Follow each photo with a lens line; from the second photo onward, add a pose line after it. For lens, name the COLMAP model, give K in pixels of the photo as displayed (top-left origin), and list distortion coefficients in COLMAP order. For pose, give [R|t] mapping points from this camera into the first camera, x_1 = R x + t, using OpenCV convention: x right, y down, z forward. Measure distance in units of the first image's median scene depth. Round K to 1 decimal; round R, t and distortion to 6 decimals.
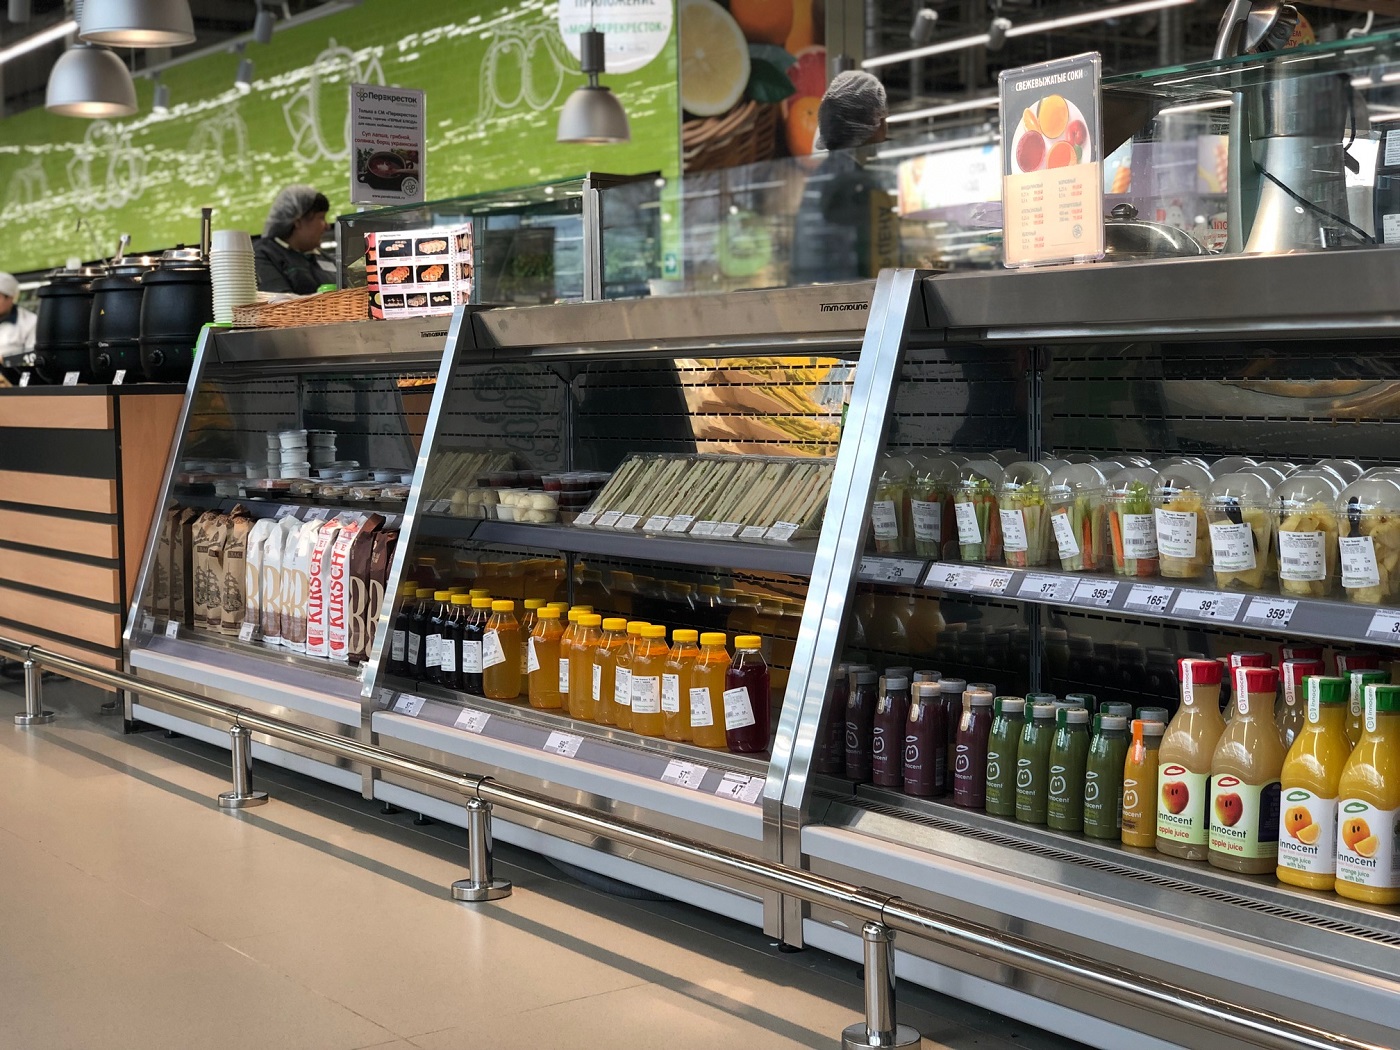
lens RADIAL K [[2120.1, 0, 700.0], [0, 2120.1, 525.0], [0, 0, 1]] dist [0.091246, -0.073943]
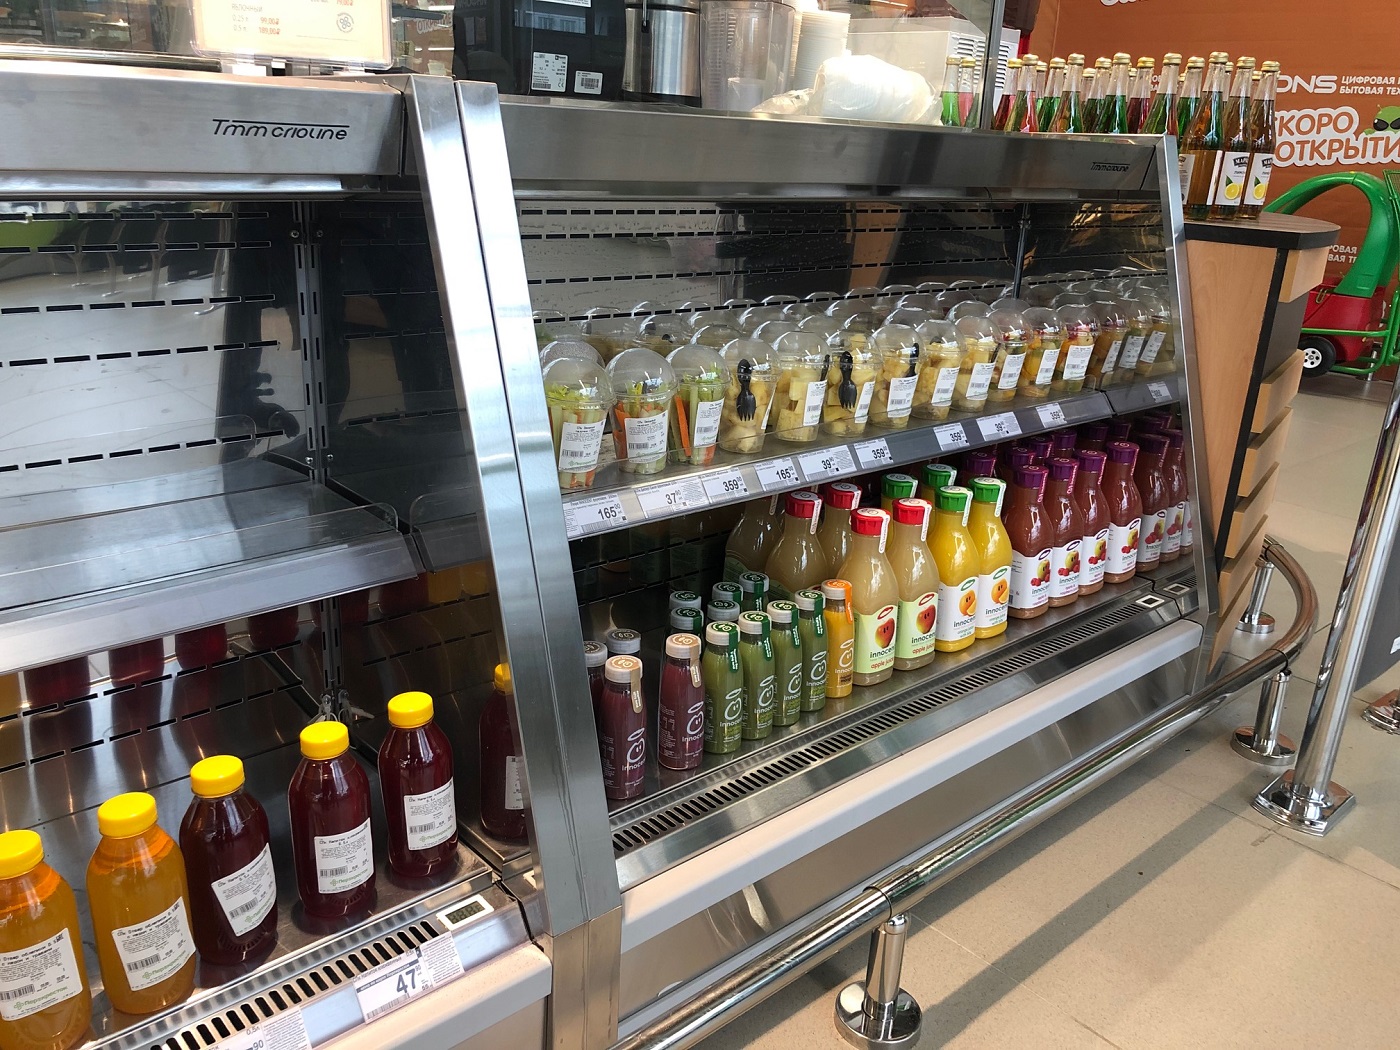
lens RADIAL K [[1138.0, 0, 700.0], [0, 1138.0, 525.0], [0, 0, 1]] dist [0.032744, -0.004006]
pose [[-0.121485, -0.314901, 0.941318, -0.180549], [0.023447, 0.947167, 0.319883, -0.070066], [-0.992316, 0.060932, -0.107683, 0.665312]]
